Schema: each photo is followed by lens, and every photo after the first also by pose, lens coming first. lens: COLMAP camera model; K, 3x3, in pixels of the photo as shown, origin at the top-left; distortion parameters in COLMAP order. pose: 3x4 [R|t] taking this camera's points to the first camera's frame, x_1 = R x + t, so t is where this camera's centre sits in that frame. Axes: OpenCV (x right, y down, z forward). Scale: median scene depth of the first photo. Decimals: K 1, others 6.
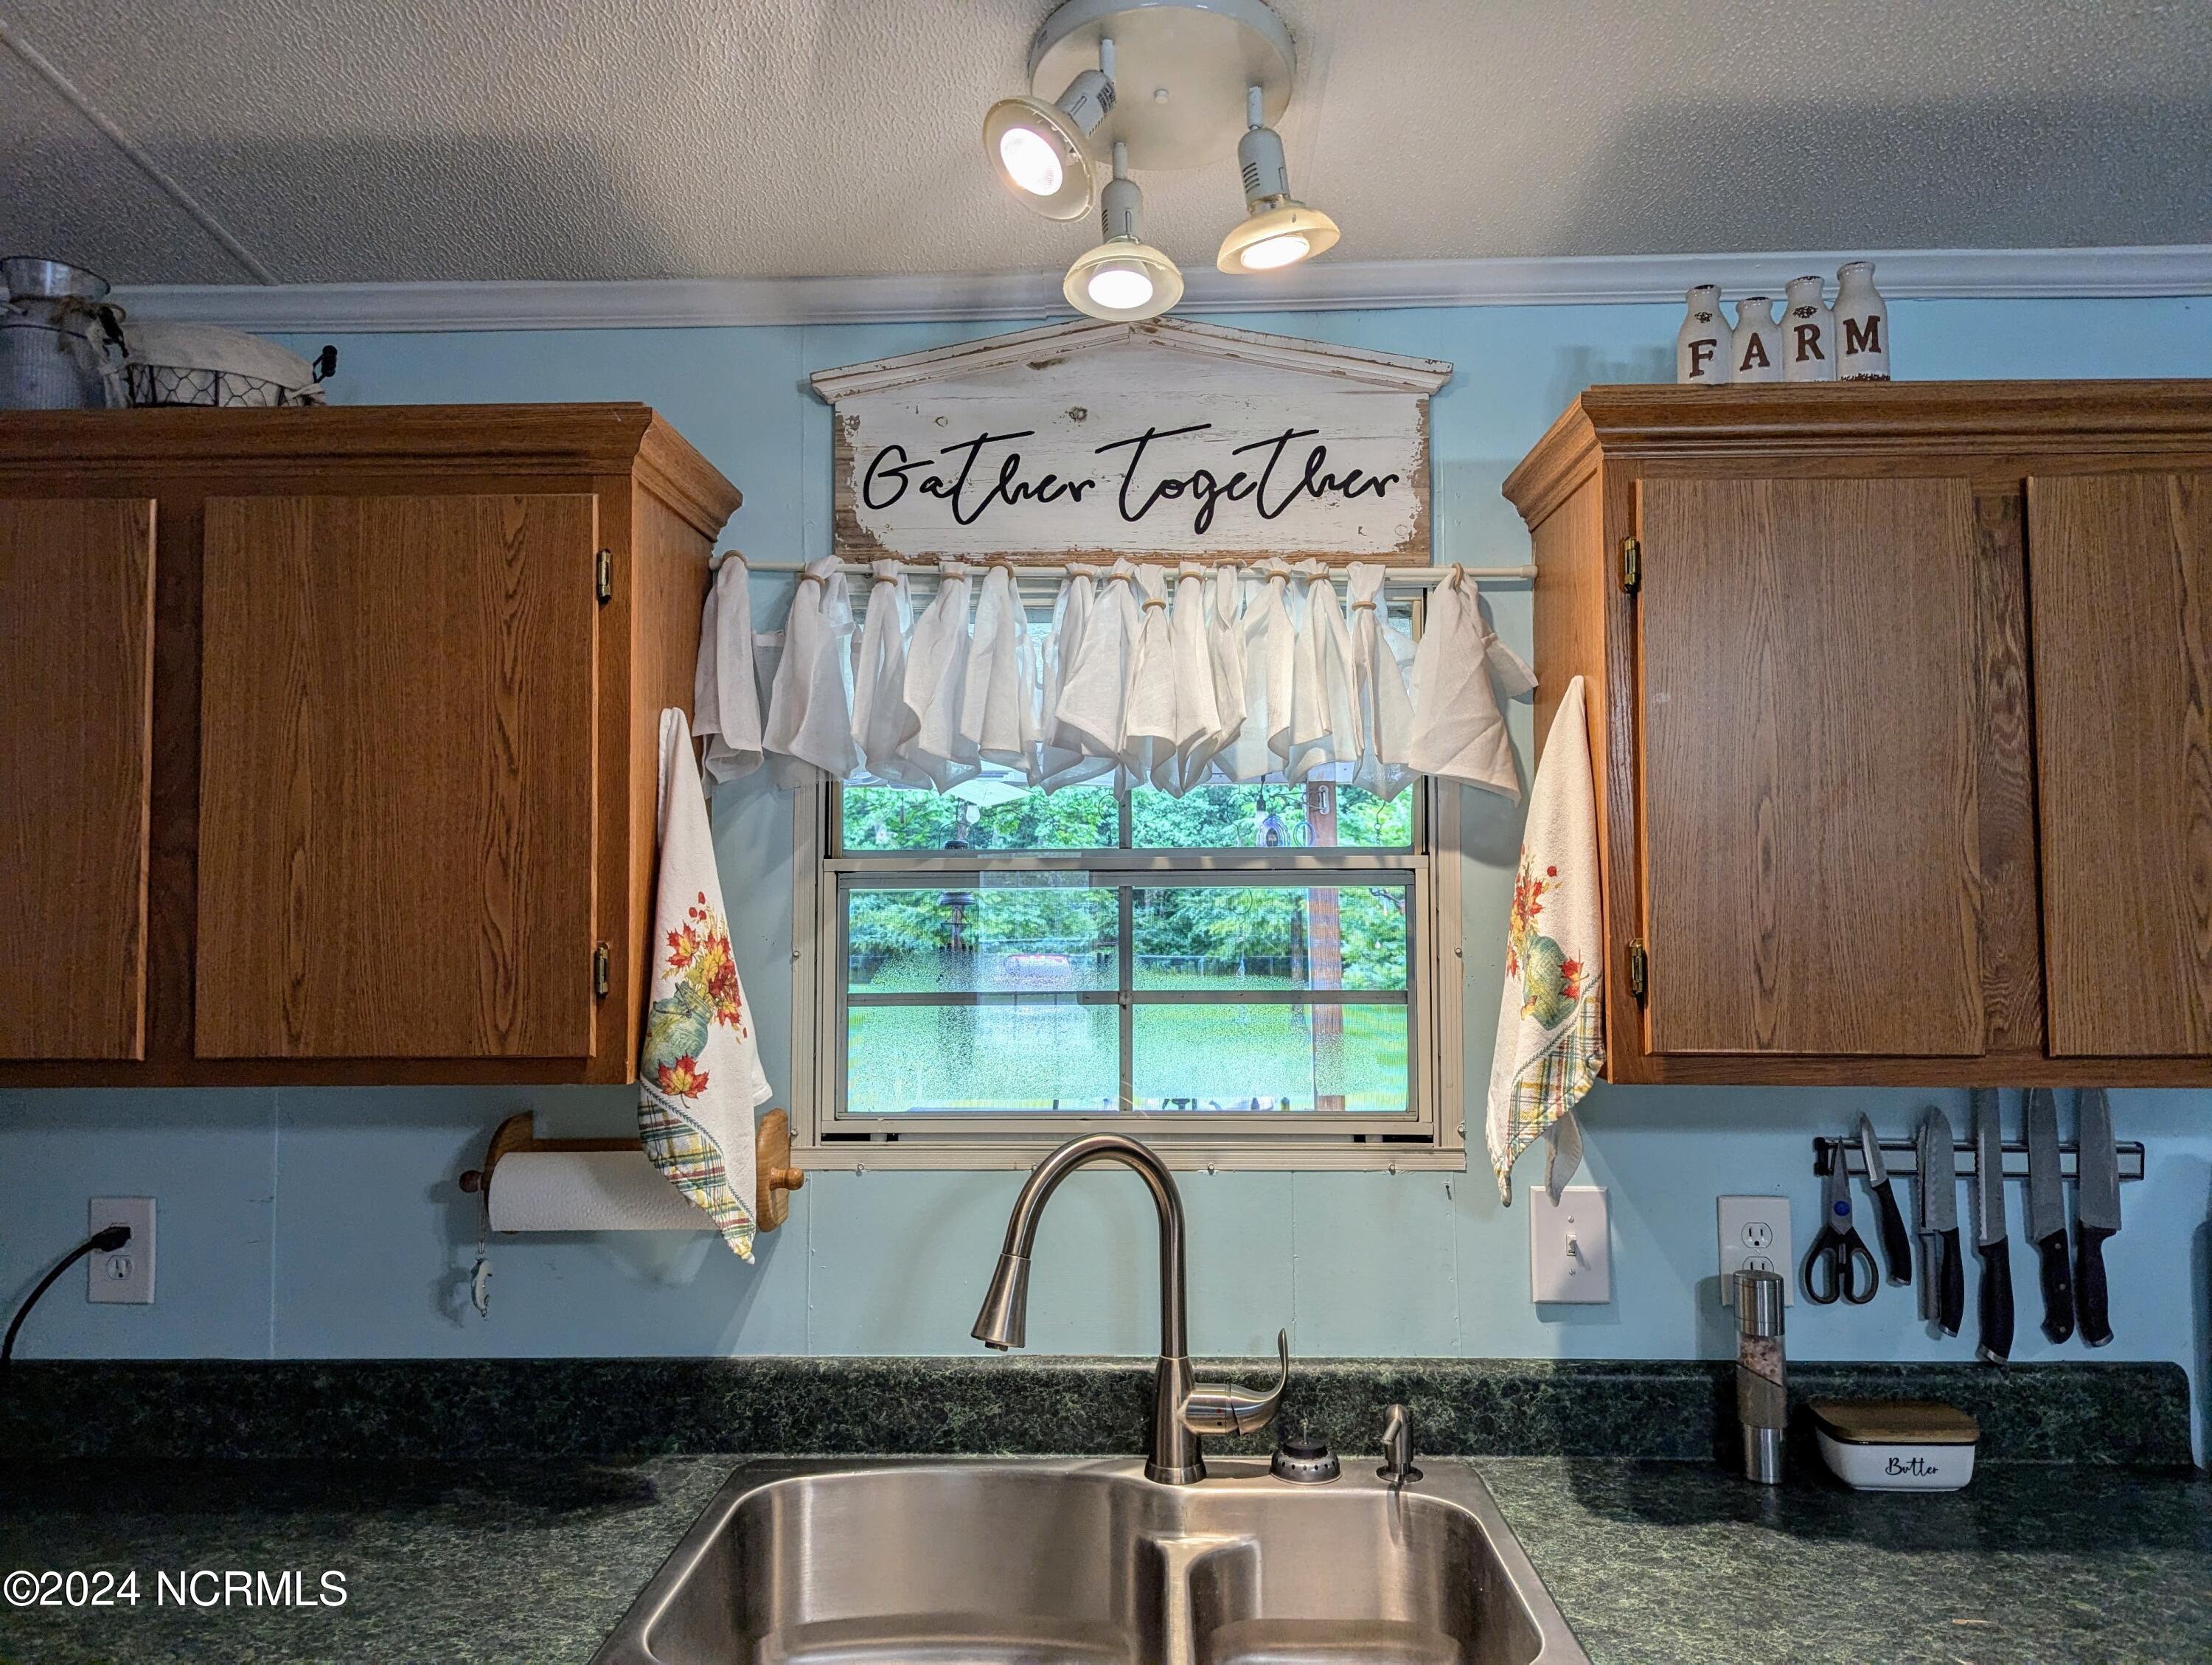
lens RADIAL K [[1563.3, 0, 1100.2], [0, 1563.3, 836.2], [0, 0, 1]] dist [0.061979, -0.057676]
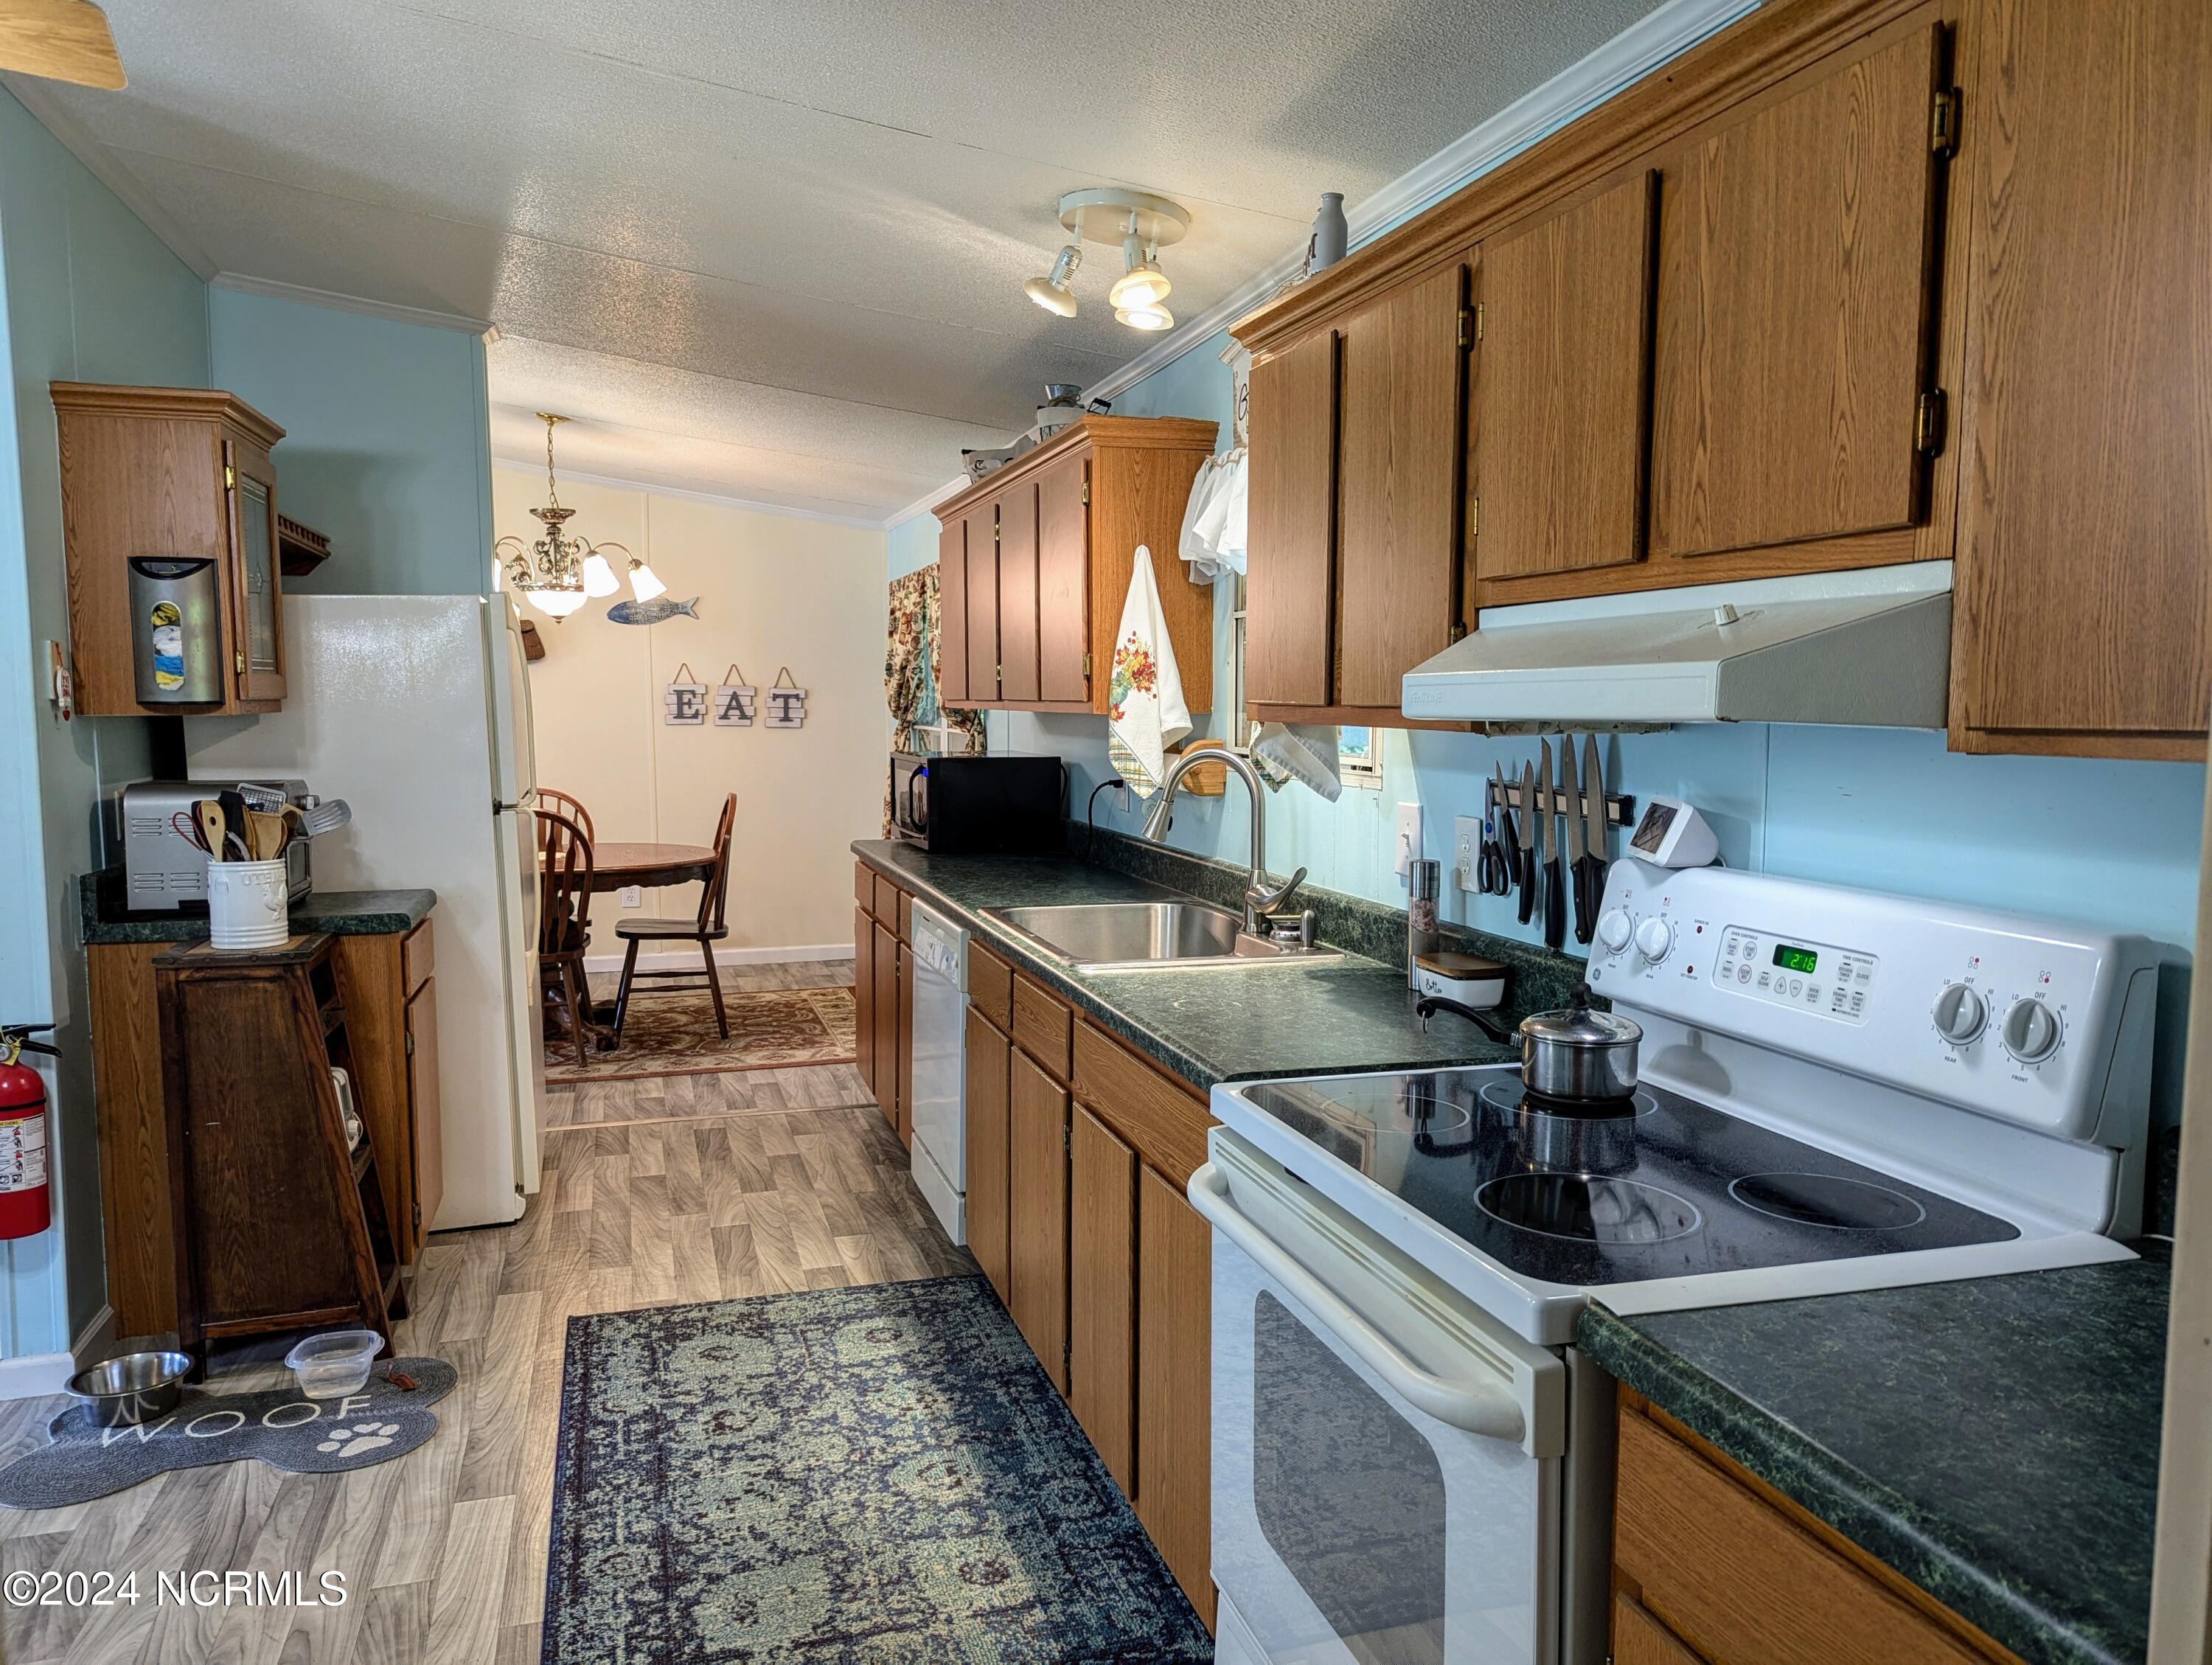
lens RADIAL K [[1563.3, 0, 1100.2], [0, 1563.3, 836.2], [0, 0, 1]] dist [0.061979, -0.057676]
pose [[0.322818, 0.090492, -0.942125, 1.678298], [0.050261, 0.992375, 0.112541, 0.067094], [0.945126, -0.083683, 0.315808, 0.226819]]
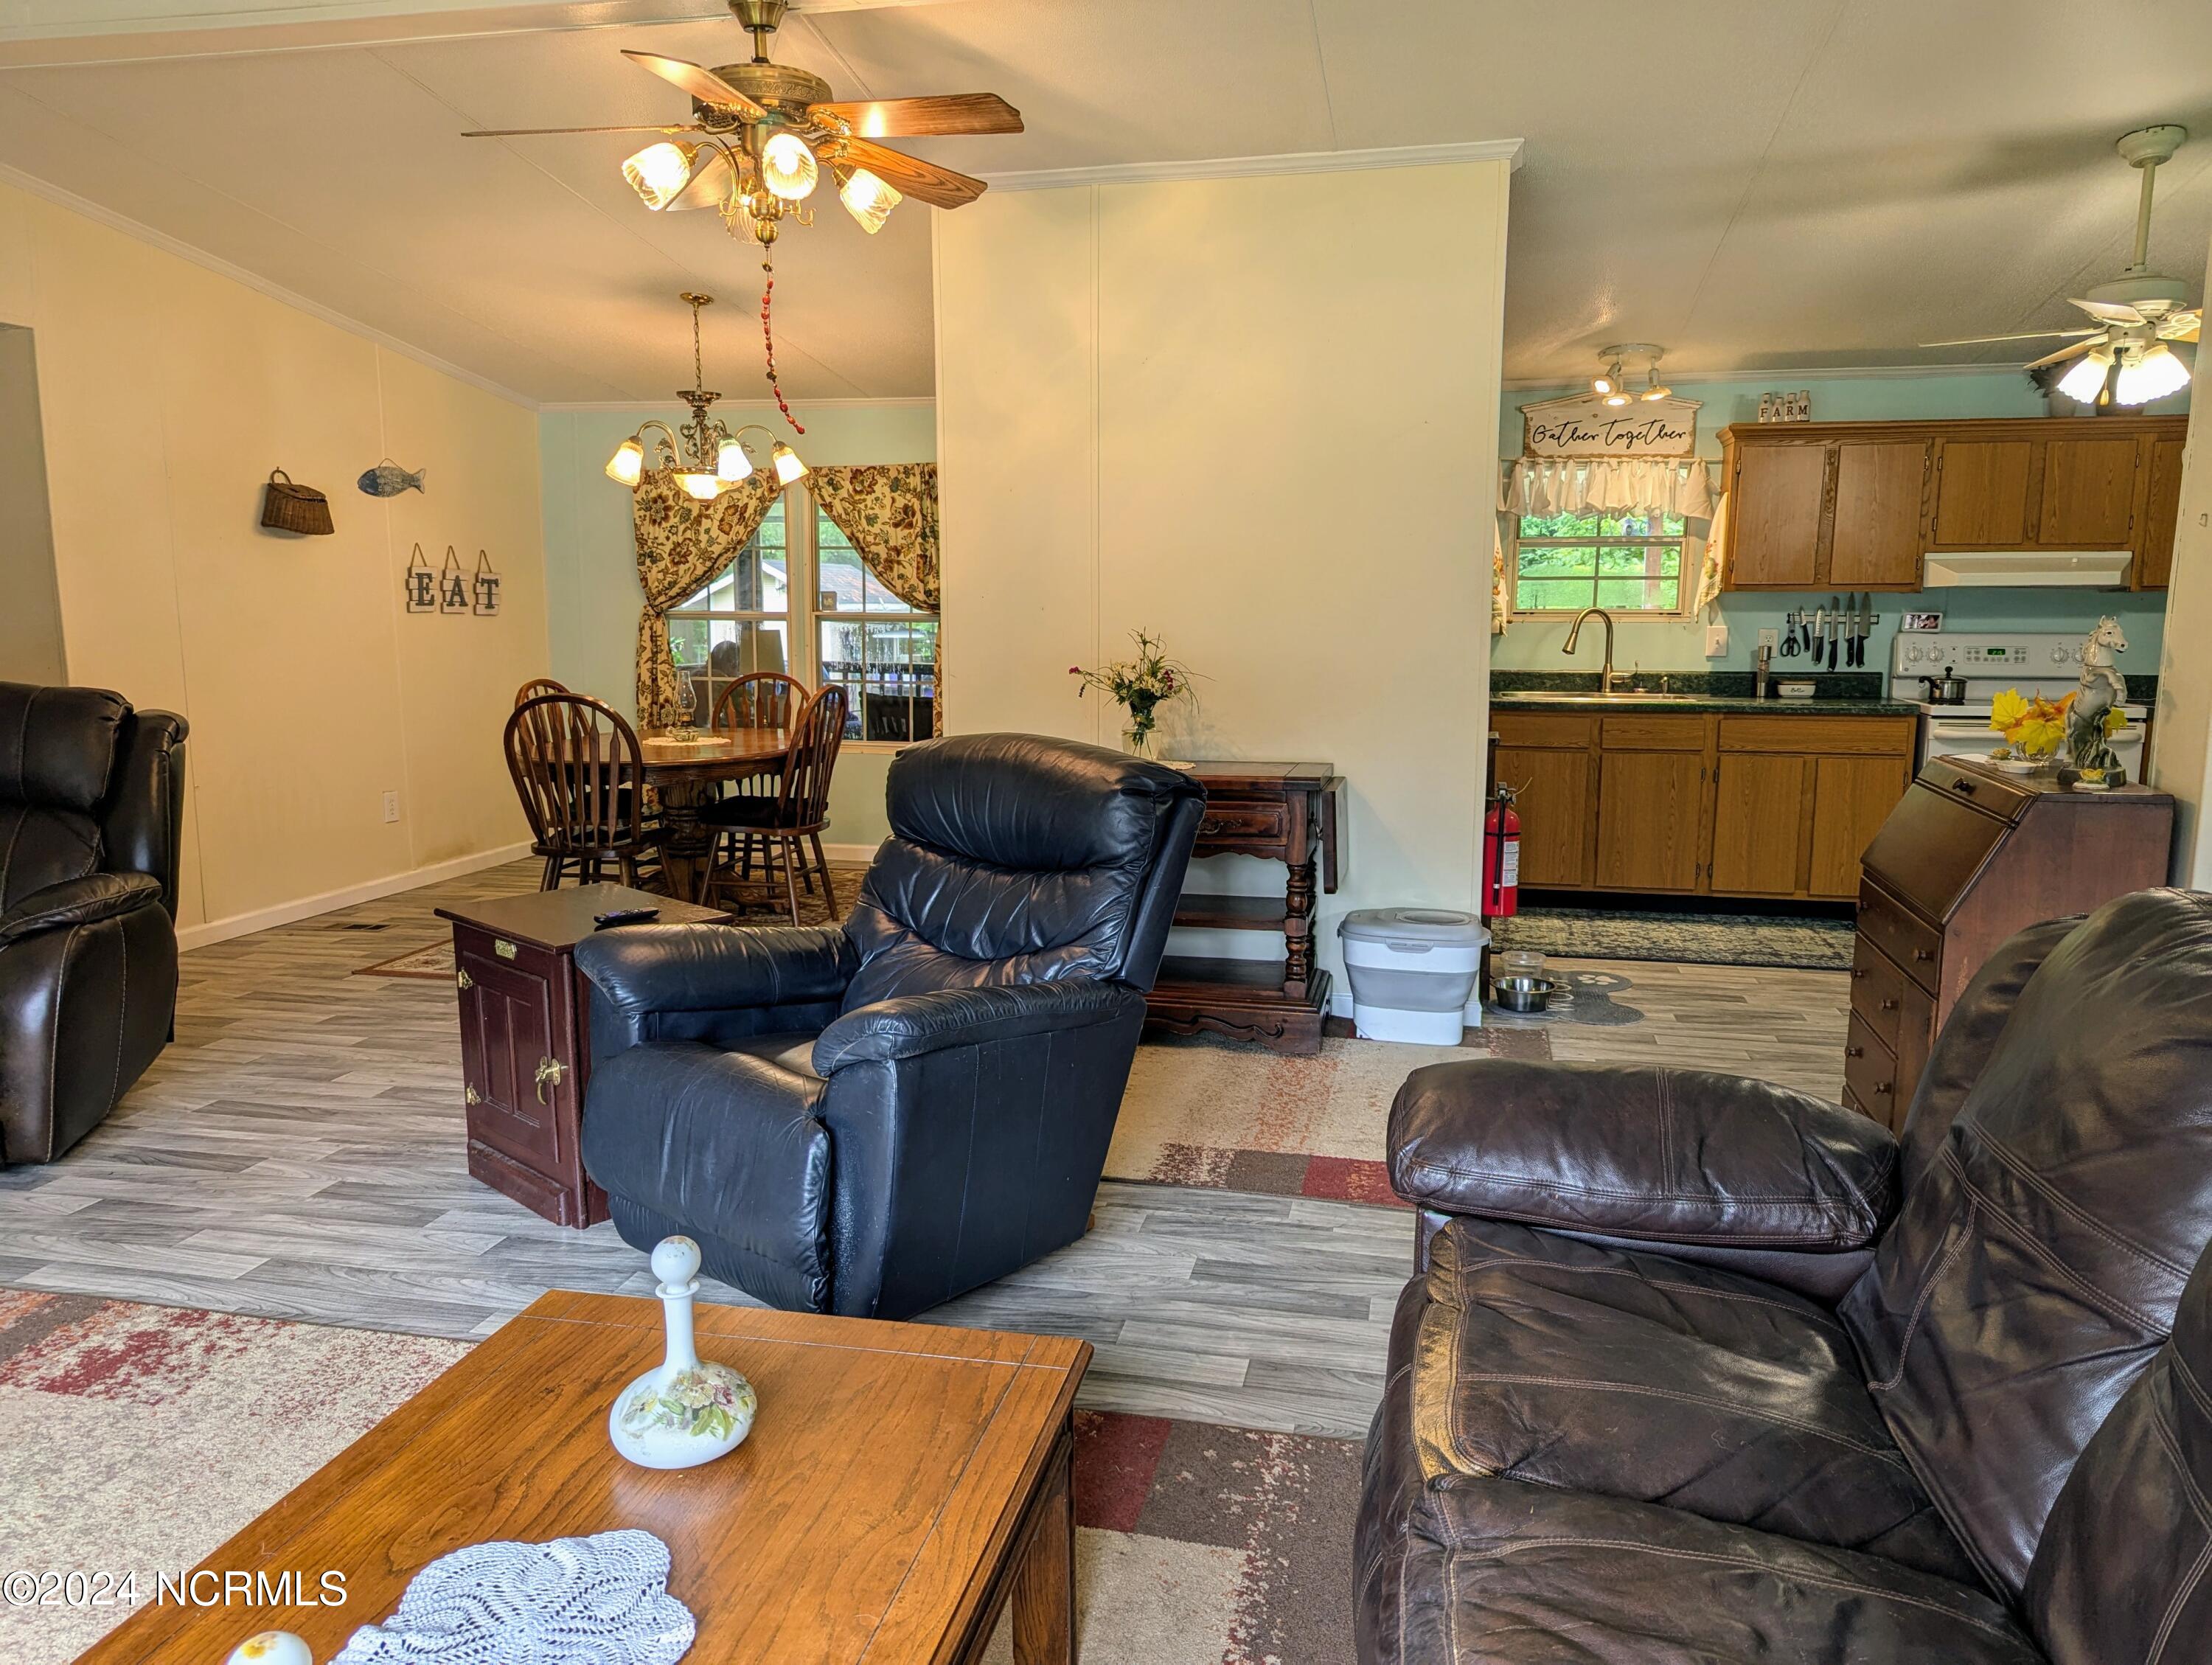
lens RADIAL K [[1563.3, 0, 1100.2], [0, 1563.3, 836.2], [0, 0, 1]] dist [0.061979, -0.057676]
pose [[0.982961, 0.035596, -0.180337, -0.470689], [0.001839, 0.979117, 0.203291, -0.059276], [0.183807, -0.200159, 0.962368, -3.084415]]
